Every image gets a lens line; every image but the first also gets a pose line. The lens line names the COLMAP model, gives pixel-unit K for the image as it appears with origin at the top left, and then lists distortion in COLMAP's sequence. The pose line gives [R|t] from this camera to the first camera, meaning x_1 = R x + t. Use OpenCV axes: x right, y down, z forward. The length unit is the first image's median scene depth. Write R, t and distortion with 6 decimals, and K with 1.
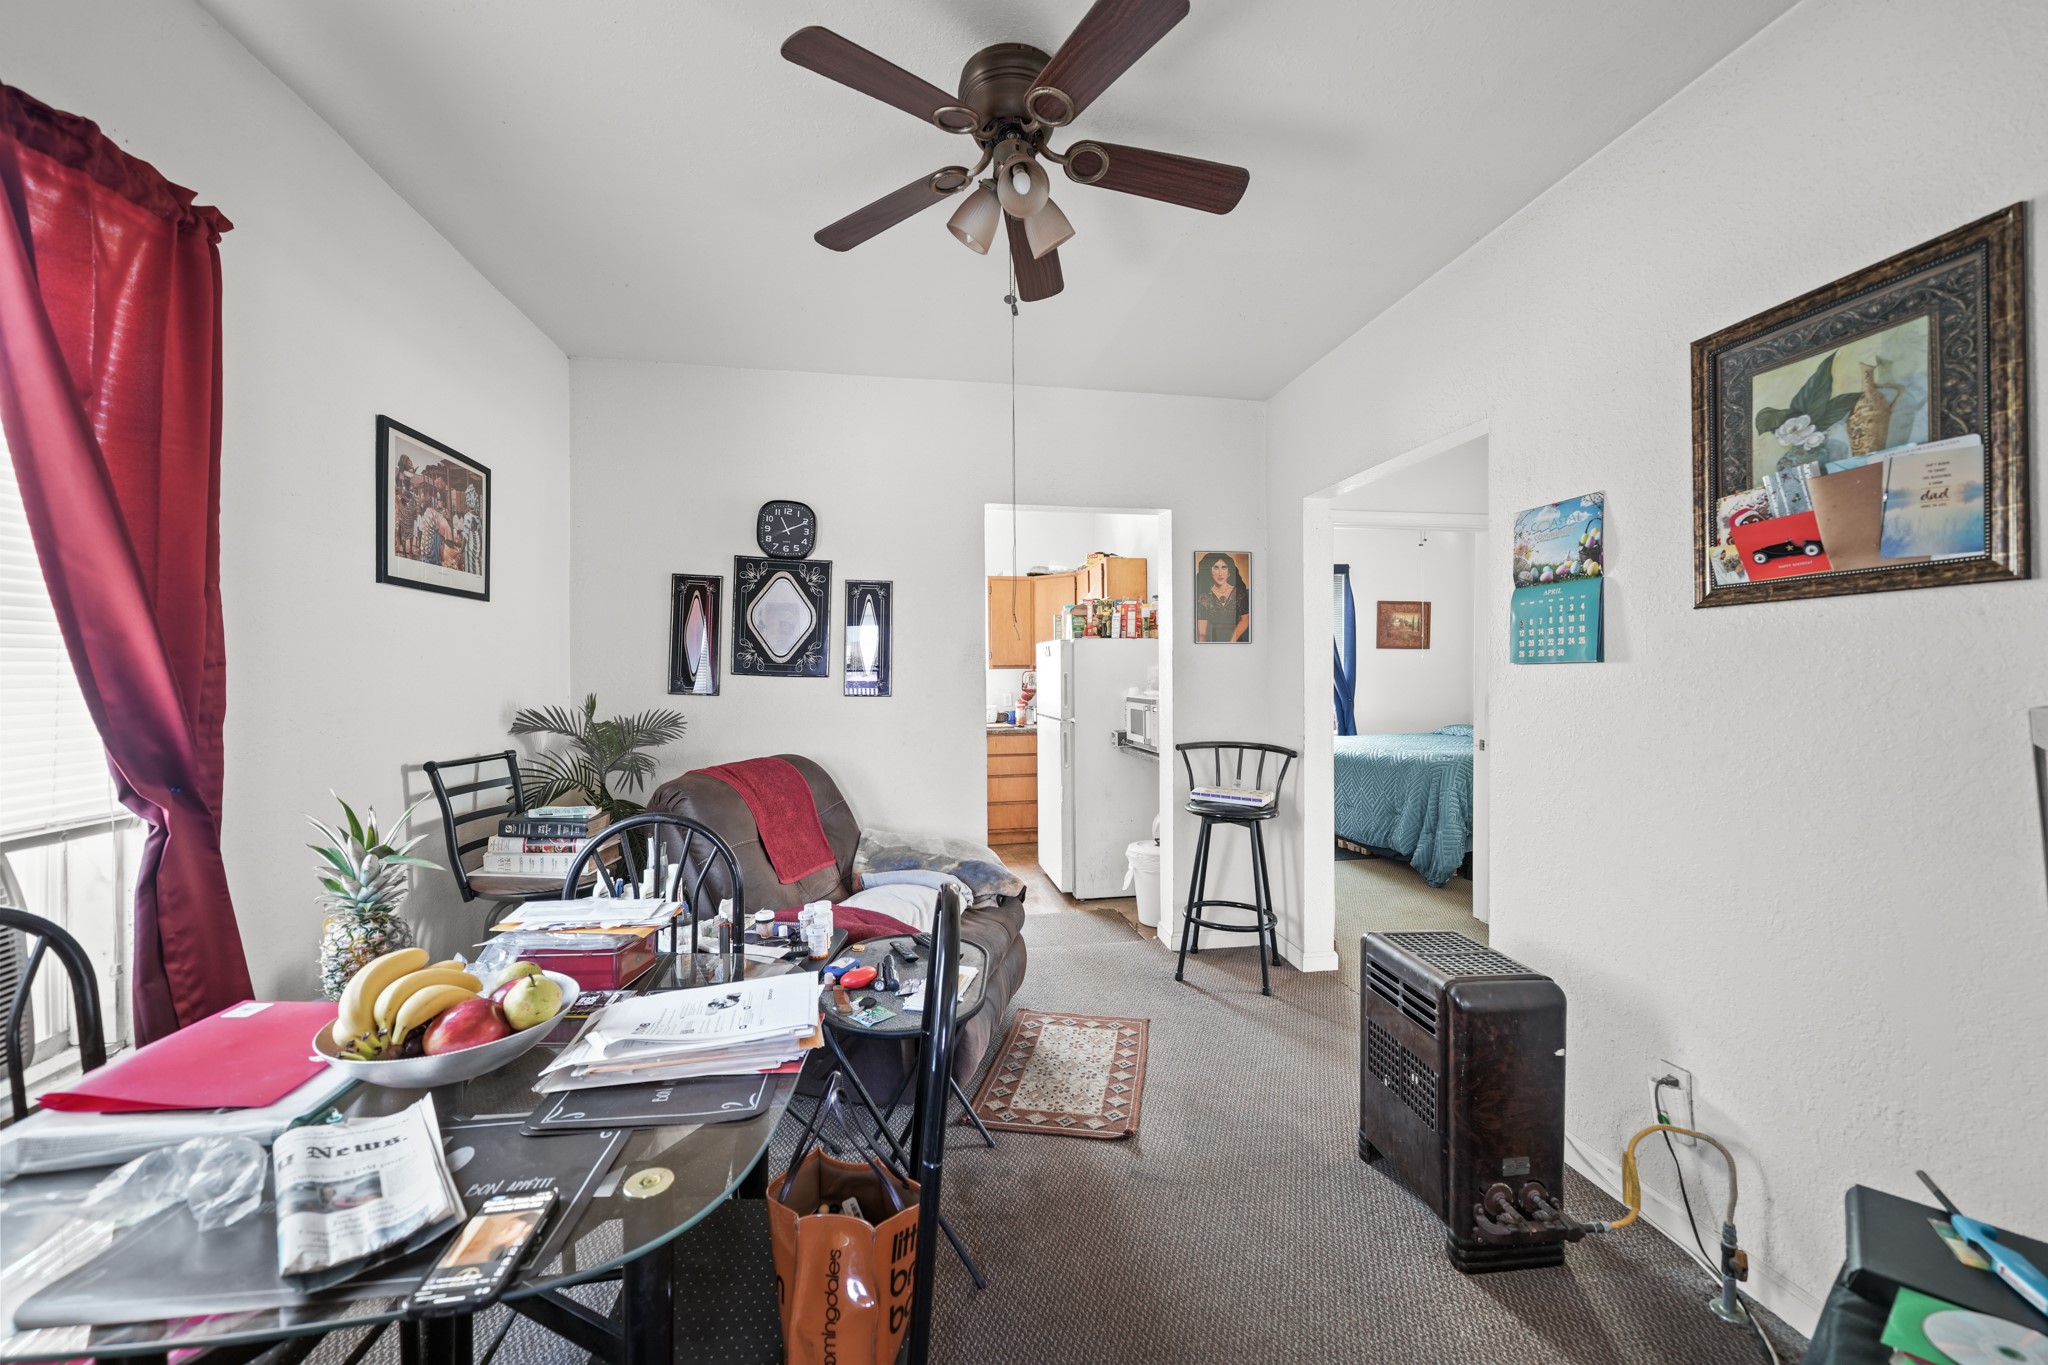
lens RADIAL K [[765.4, 0, 1021.8], [0, 765.4, 672.6], [0, 0, 1]] dist [0.000002, 0.000002]
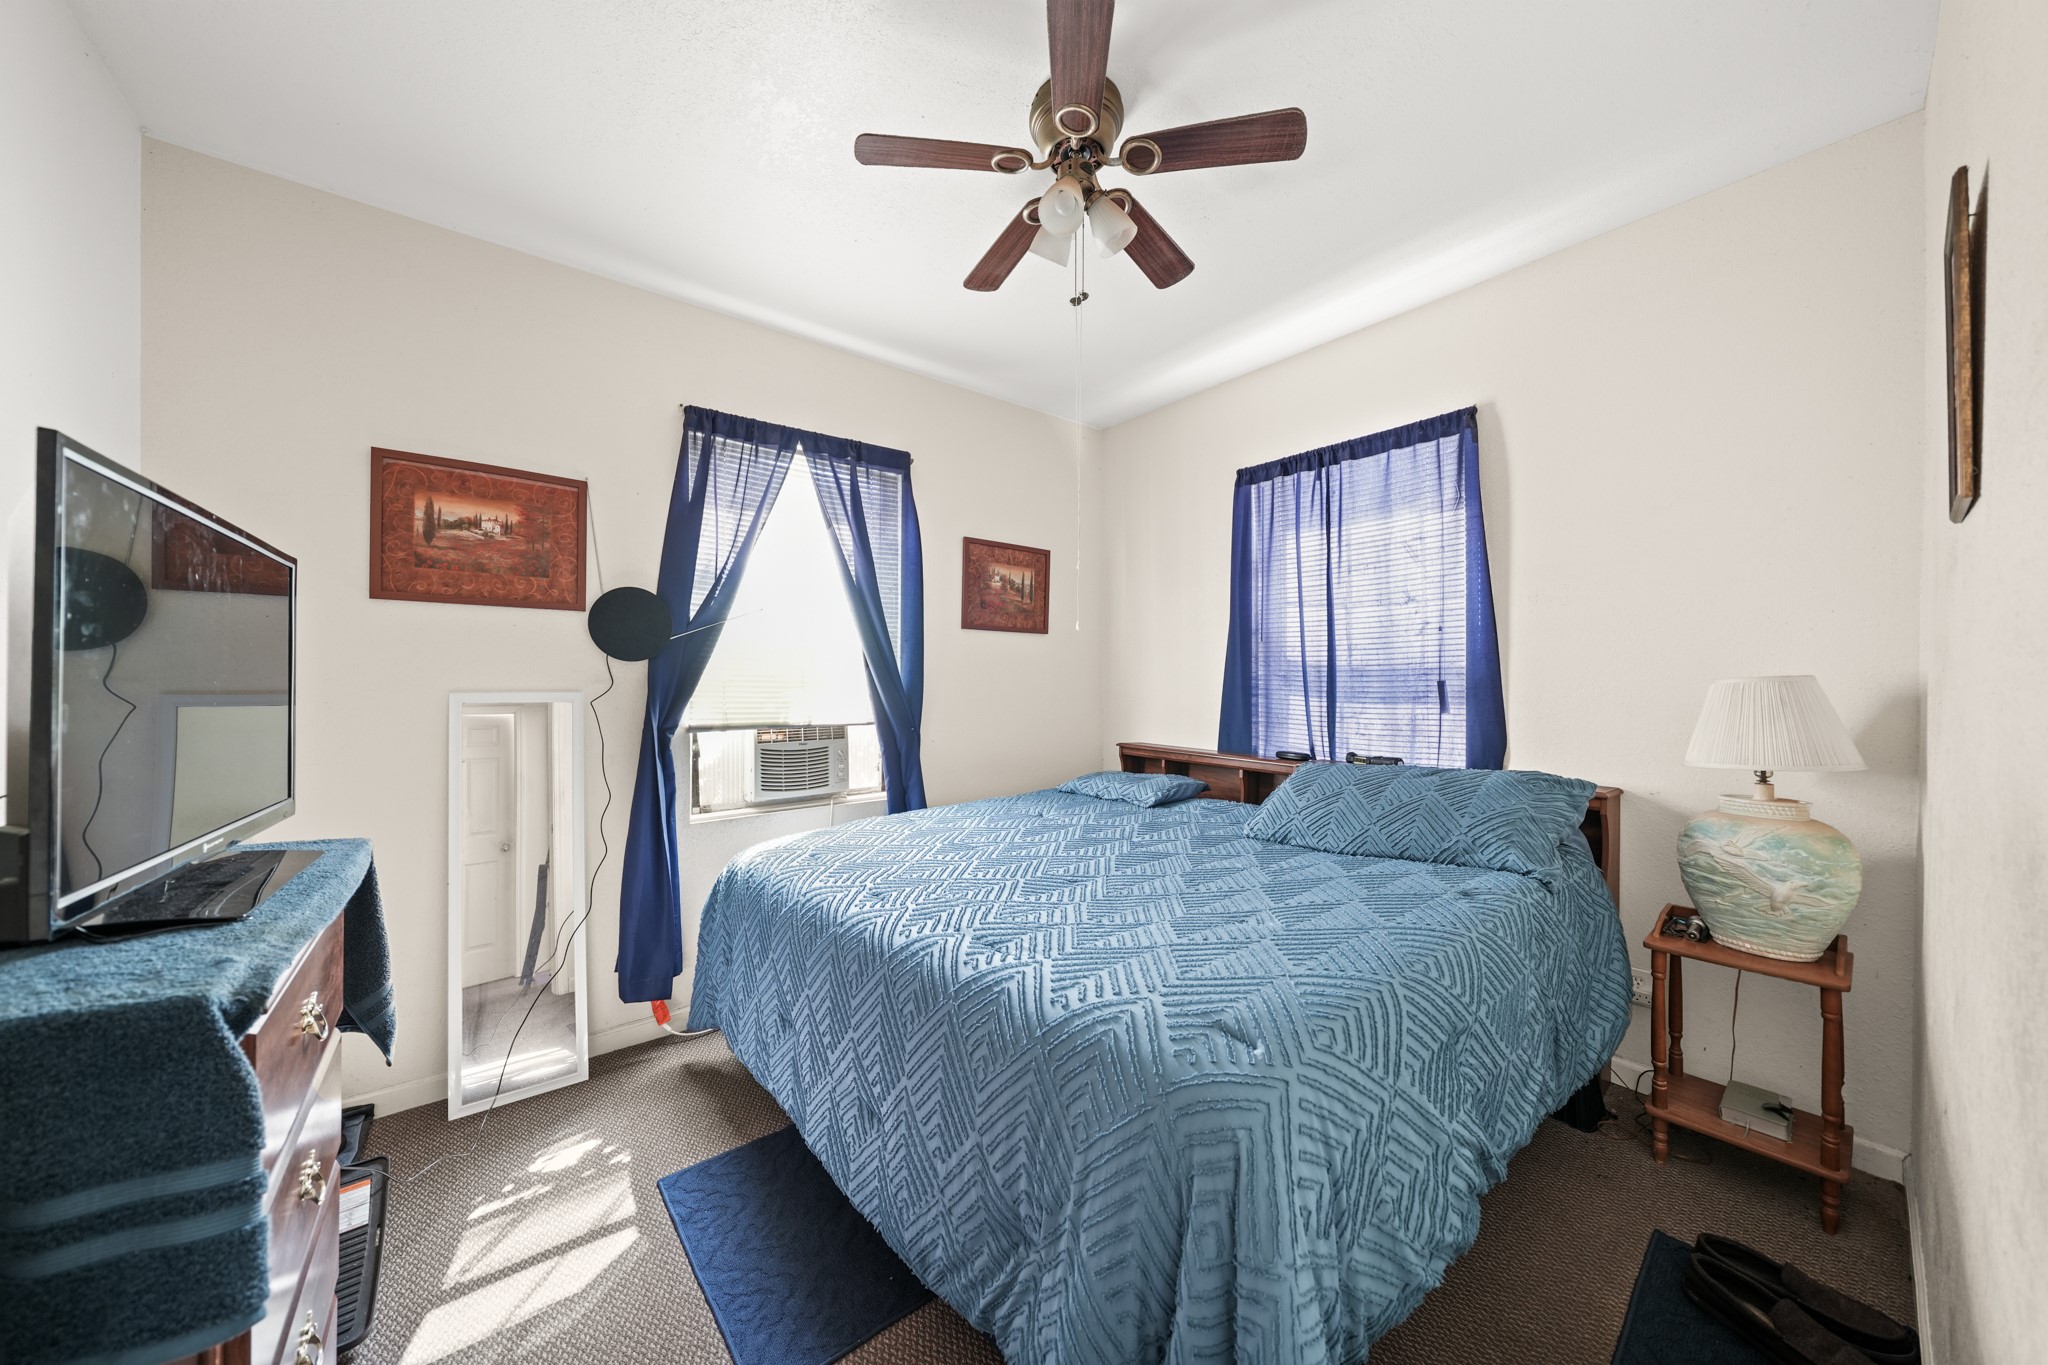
lens RADIAL K [[676.6, 0, 1028.0], [0, 676.6, 679.8], [0, 0, 1]] dist [0.000138, -0.000003]
pose [[0.865005, 0.001119, 0.501762, 0.270281], [-0.000420, 0.999999, -0.001506, 0.004252], [-0.501763, 0.001092, 0.865004, 0.577099]]
